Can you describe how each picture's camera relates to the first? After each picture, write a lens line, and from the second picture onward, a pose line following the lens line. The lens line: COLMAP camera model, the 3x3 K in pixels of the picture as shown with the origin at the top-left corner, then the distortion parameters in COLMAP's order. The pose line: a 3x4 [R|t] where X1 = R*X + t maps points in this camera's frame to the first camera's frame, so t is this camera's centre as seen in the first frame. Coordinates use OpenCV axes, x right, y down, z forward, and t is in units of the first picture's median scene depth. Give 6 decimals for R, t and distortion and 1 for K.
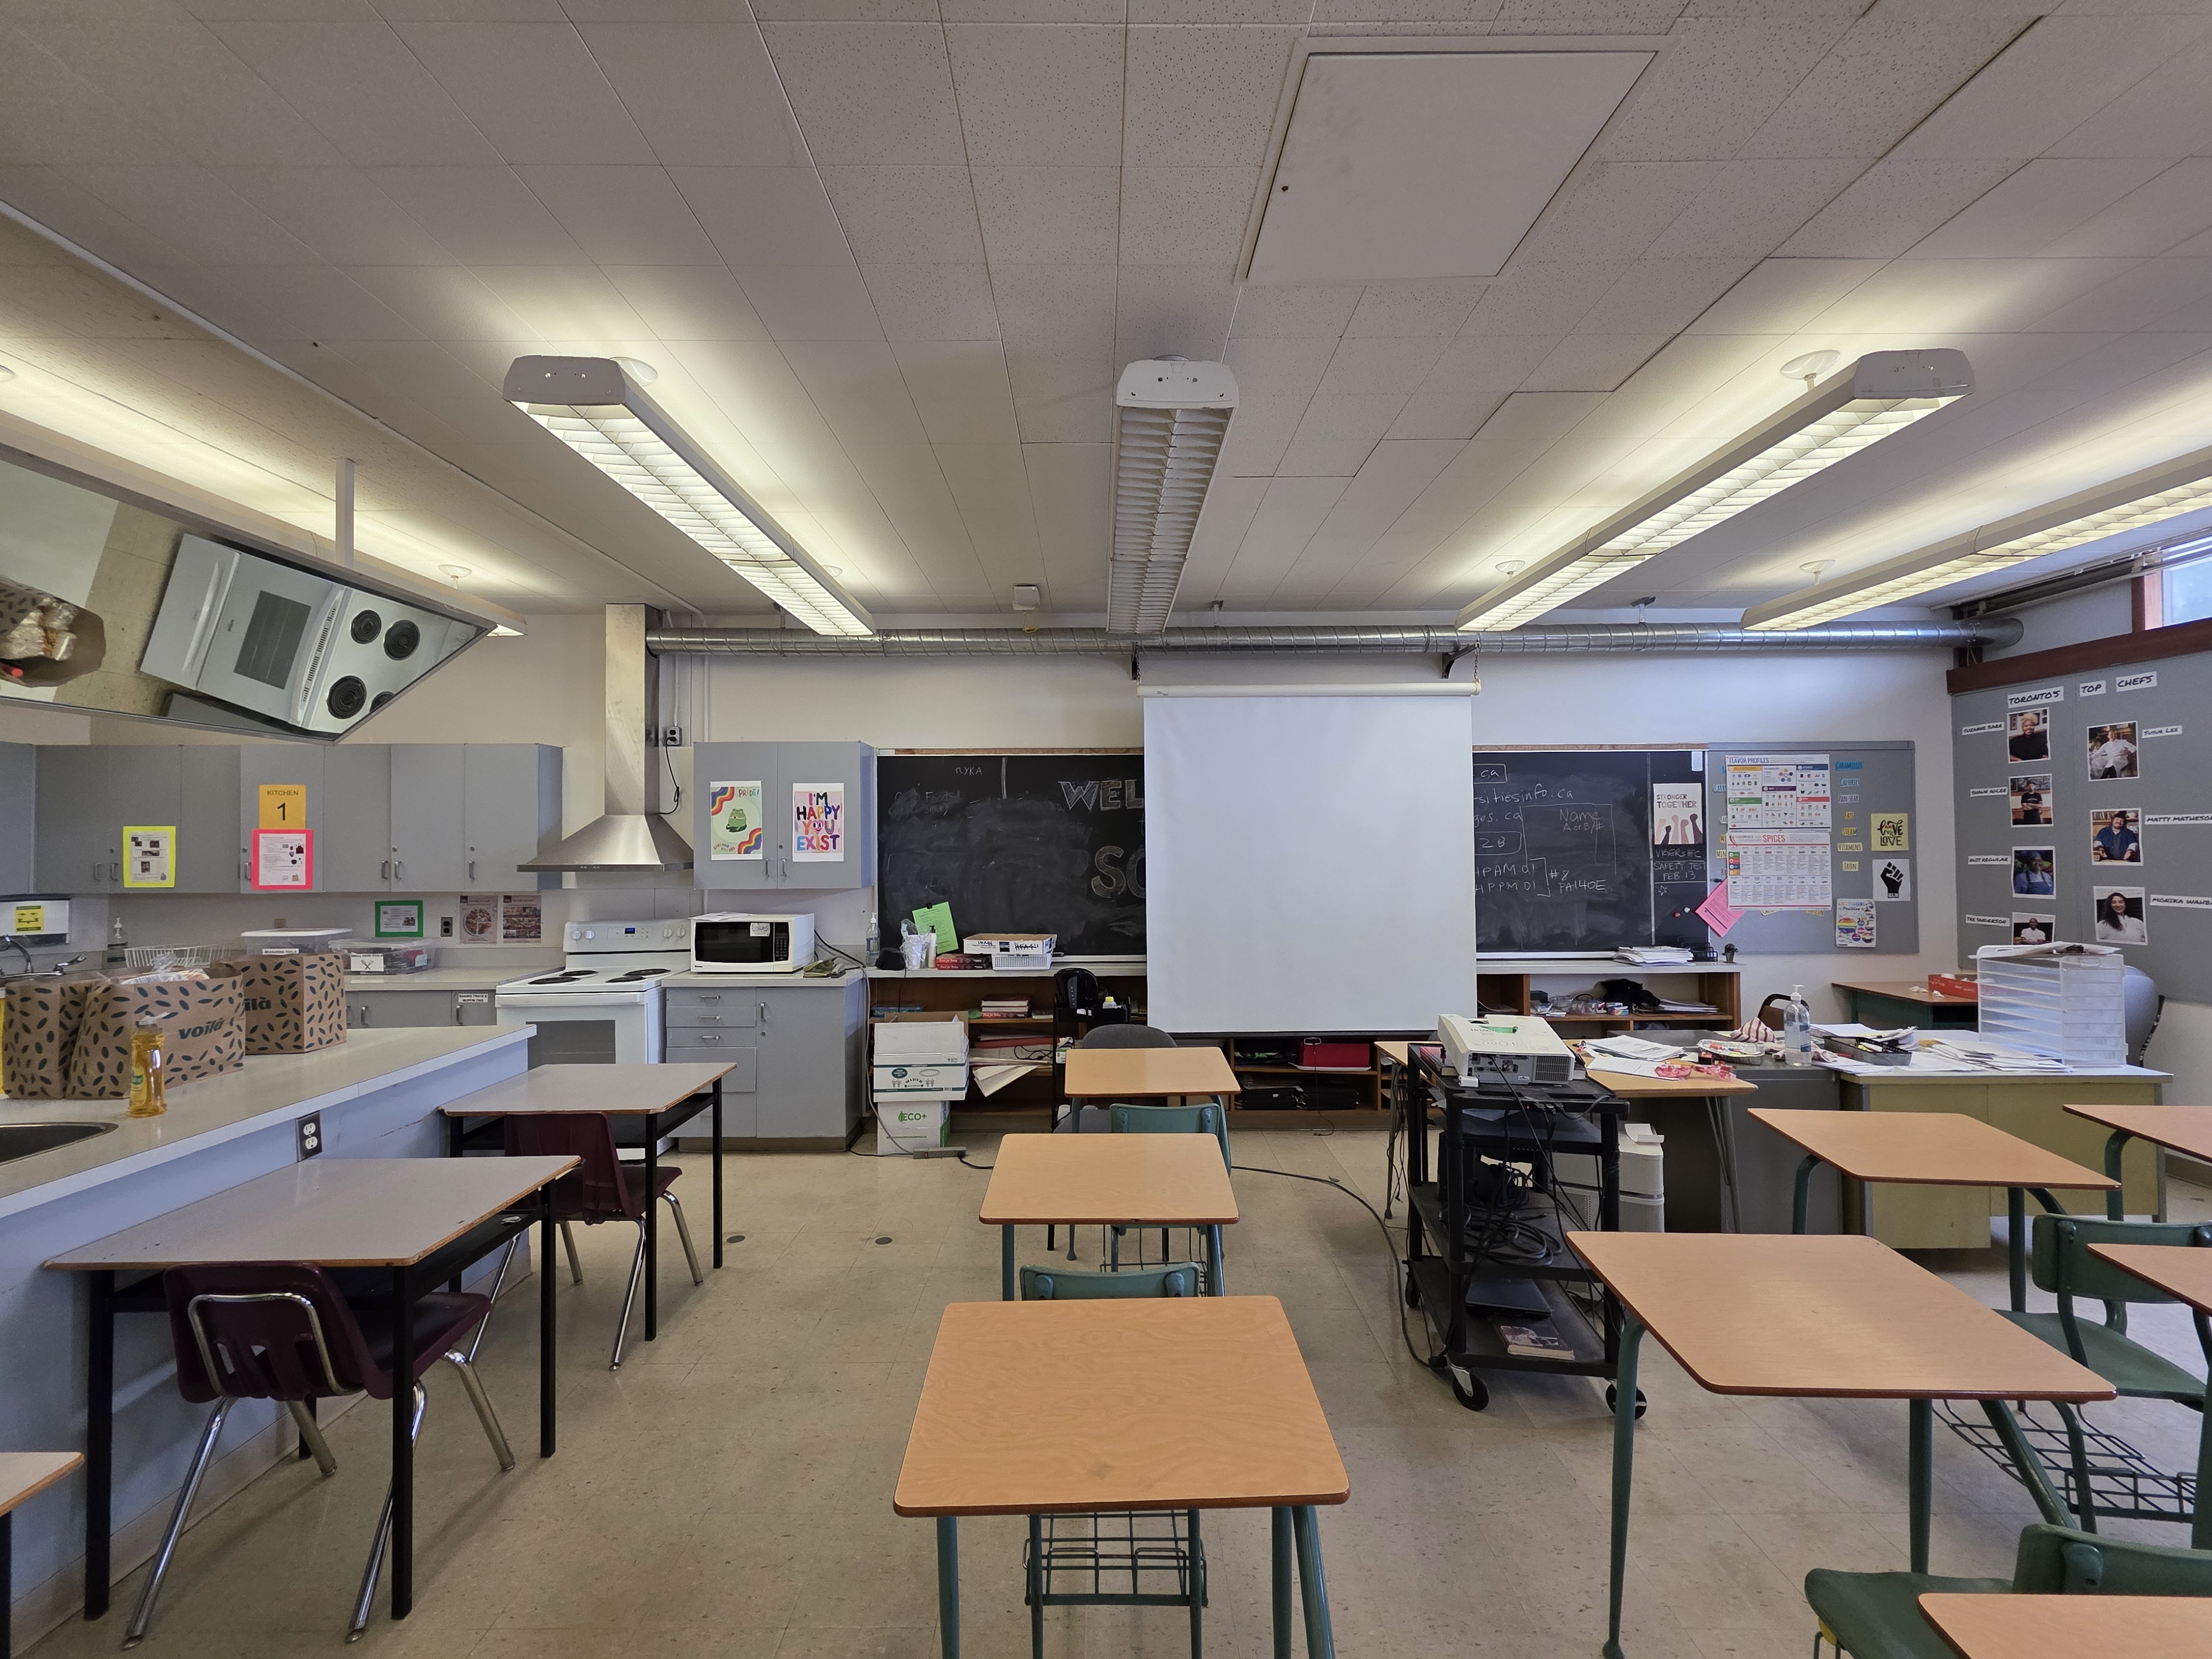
lens RADIAL K [[885.4, 0, 1102.9], [0, 885.4, 824.4], [0, 0, 1]] dist [0.001600, -0.000376]
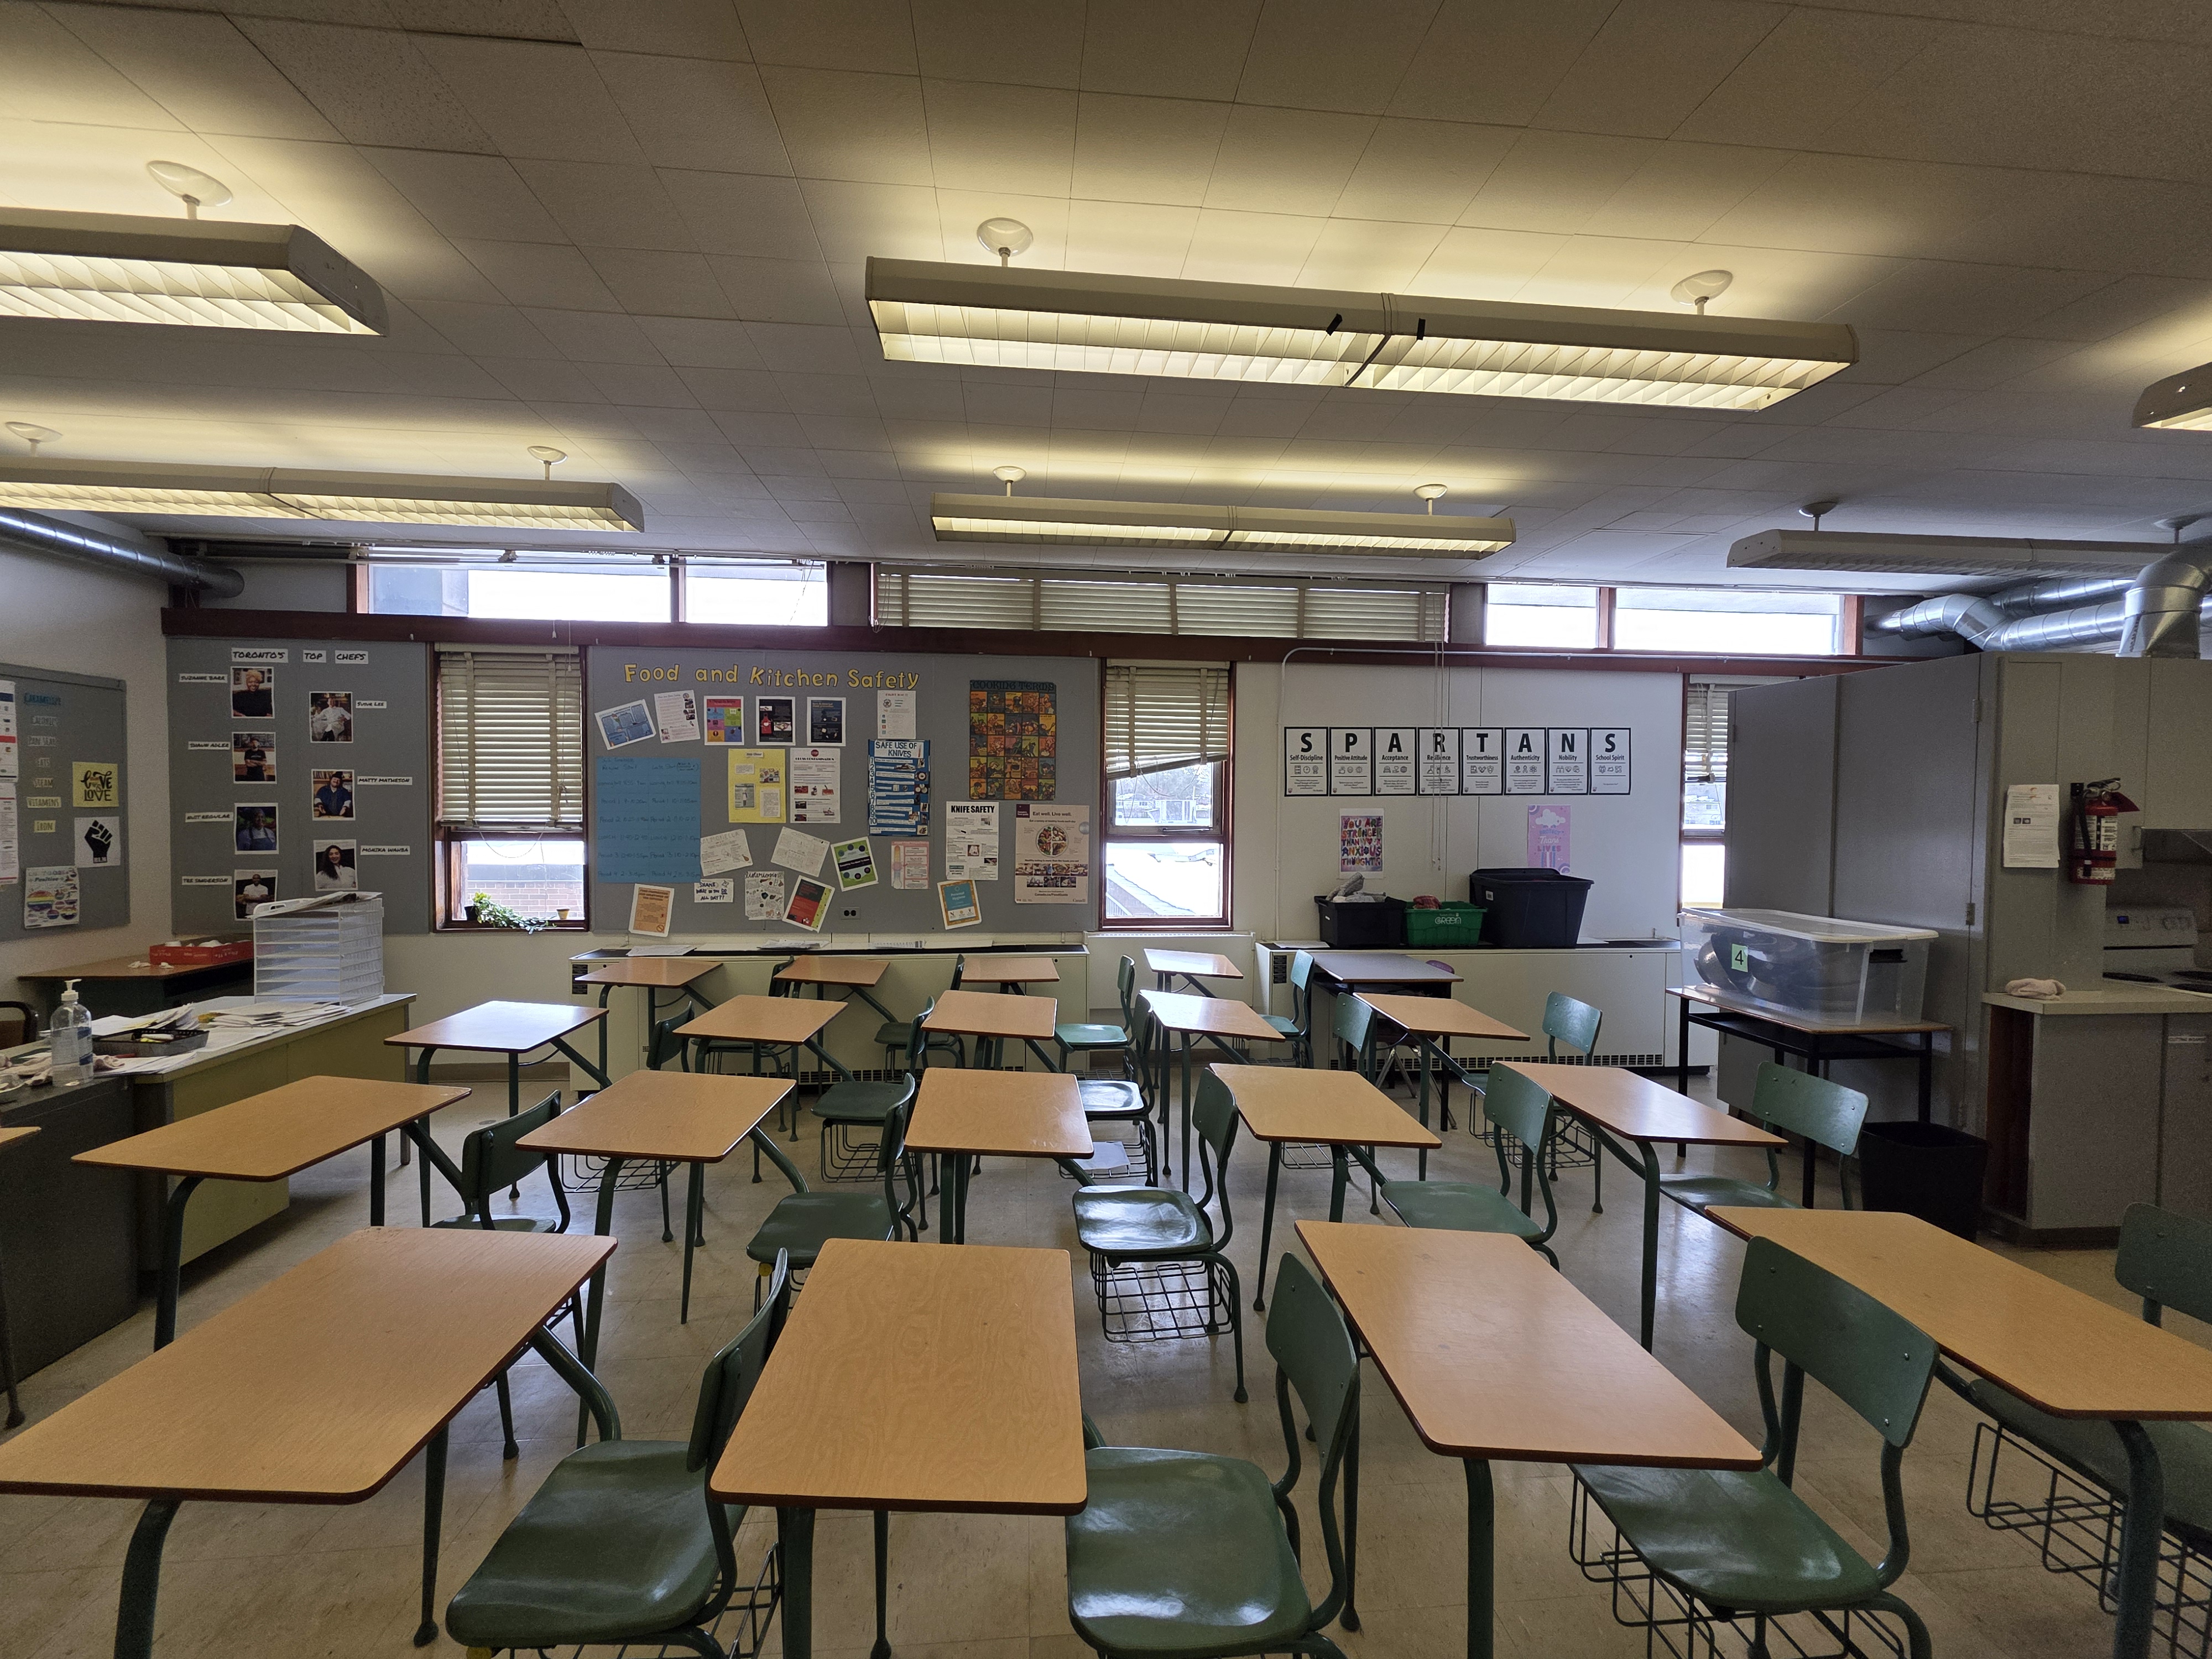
lens RADIAL K [[885.4, 0, 1102.9], [0, 885.4, 824.4], [0, 0, 1]] dist [0.001600, -0.000376]
pose [[-0.081673, -0.015128, 0.996544, -0.033570], [-0.028860, 0.999501, 0.012808, 0.008733], [-0.996241, -0.027714, -0.082069, 0.129947]]
